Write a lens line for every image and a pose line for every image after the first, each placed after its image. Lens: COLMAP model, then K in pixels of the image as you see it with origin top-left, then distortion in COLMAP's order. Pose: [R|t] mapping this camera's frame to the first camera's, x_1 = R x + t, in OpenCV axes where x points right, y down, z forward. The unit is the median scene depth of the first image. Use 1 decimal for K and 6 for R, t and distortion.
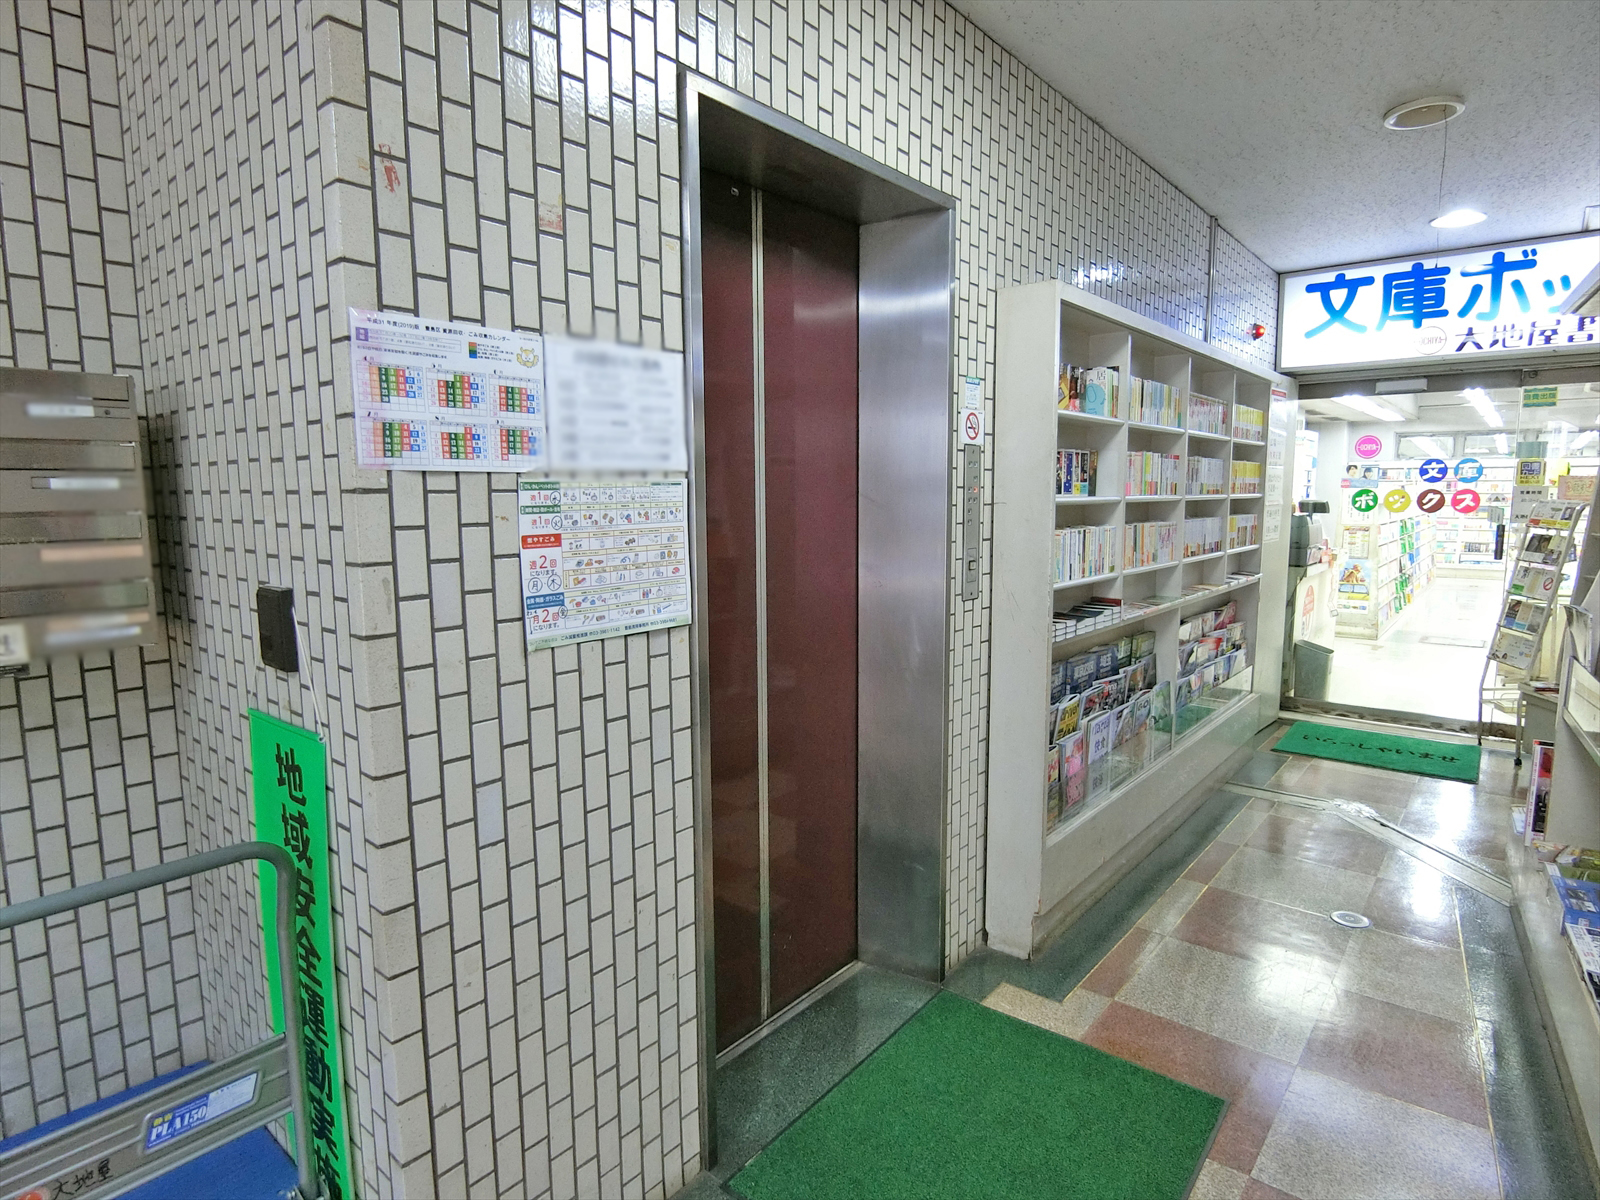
lens RADIAL K [[890.8, 0, 800.0], [0, 890.8, 600.0], [0, 0, 1]] dist [-0.018881, 0.000550]
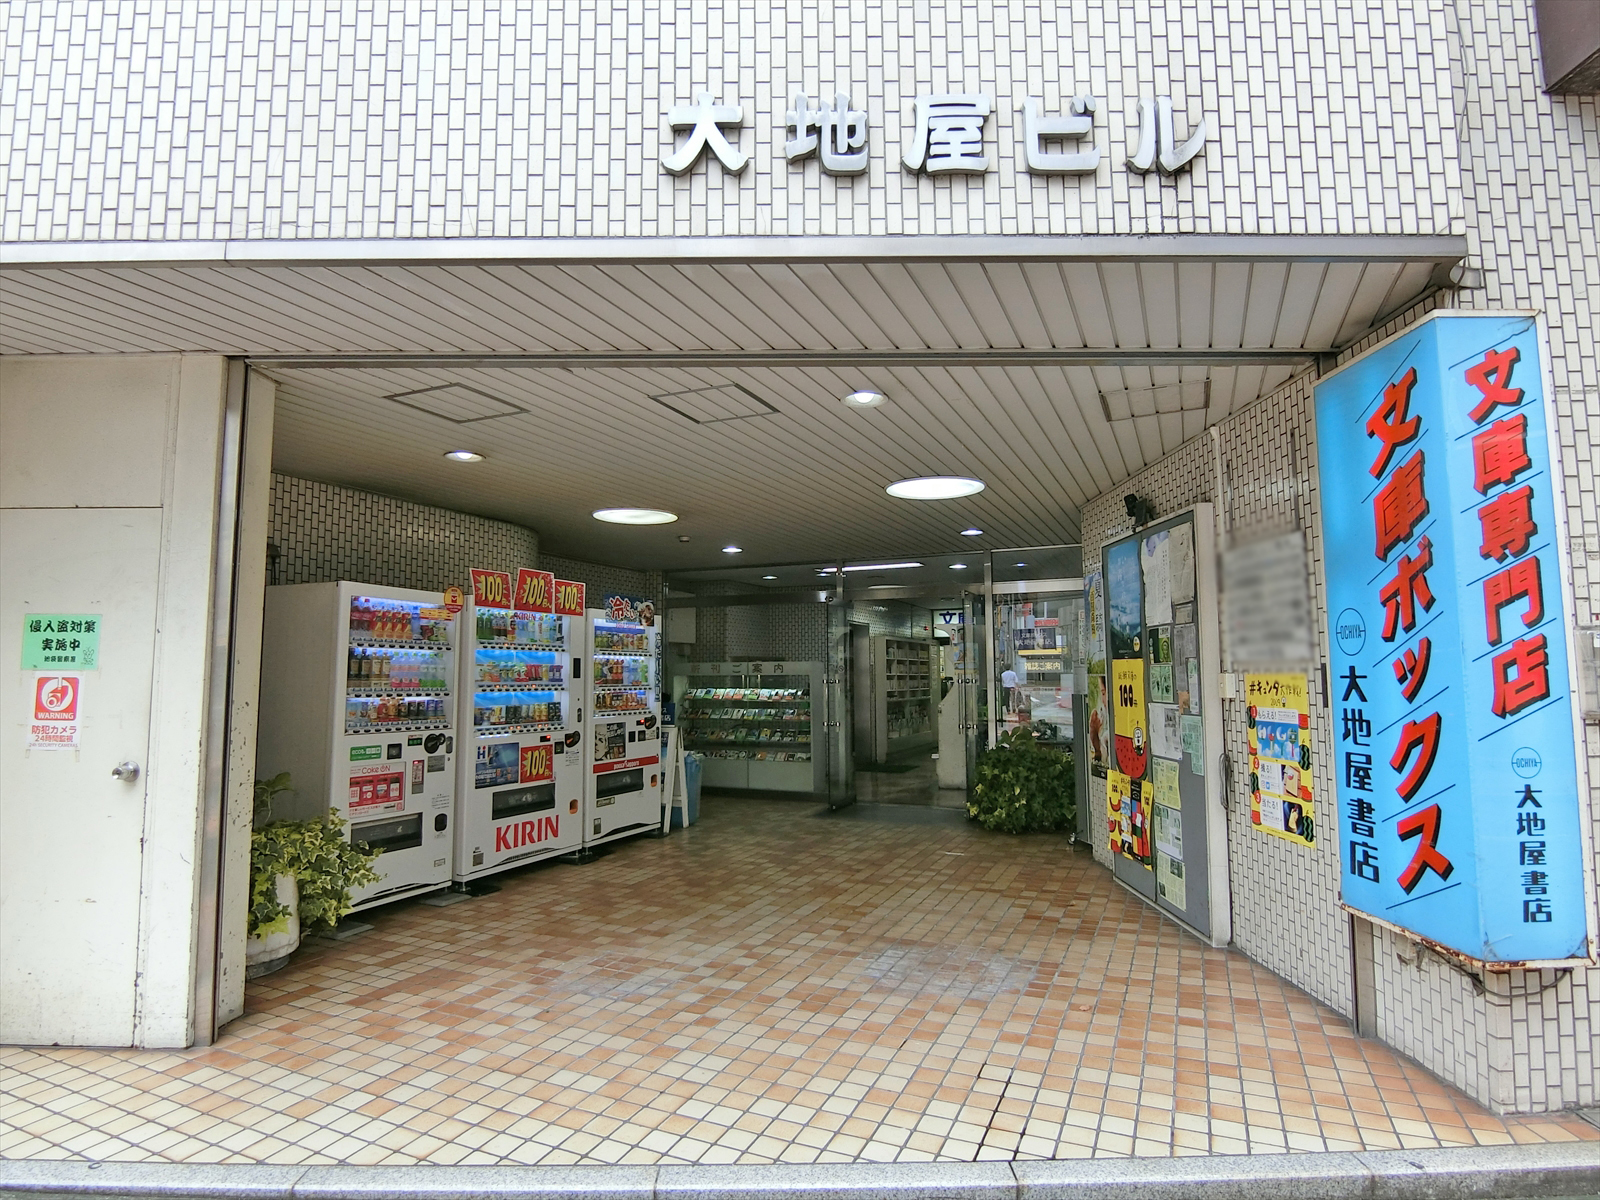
lens RADIAL K [[890.8, 0, 800.0], [0, 890.8, 600.0], [0, 0, 1]] dist [-0.018881, 0.000550]
pose [[0.962020, 0.022548, 0.272046, -1.164434], [0.034456, 0.978582, -0.202952, 0.359429], [-0.270795, 0.204618, 0.940639, -2.772762]]
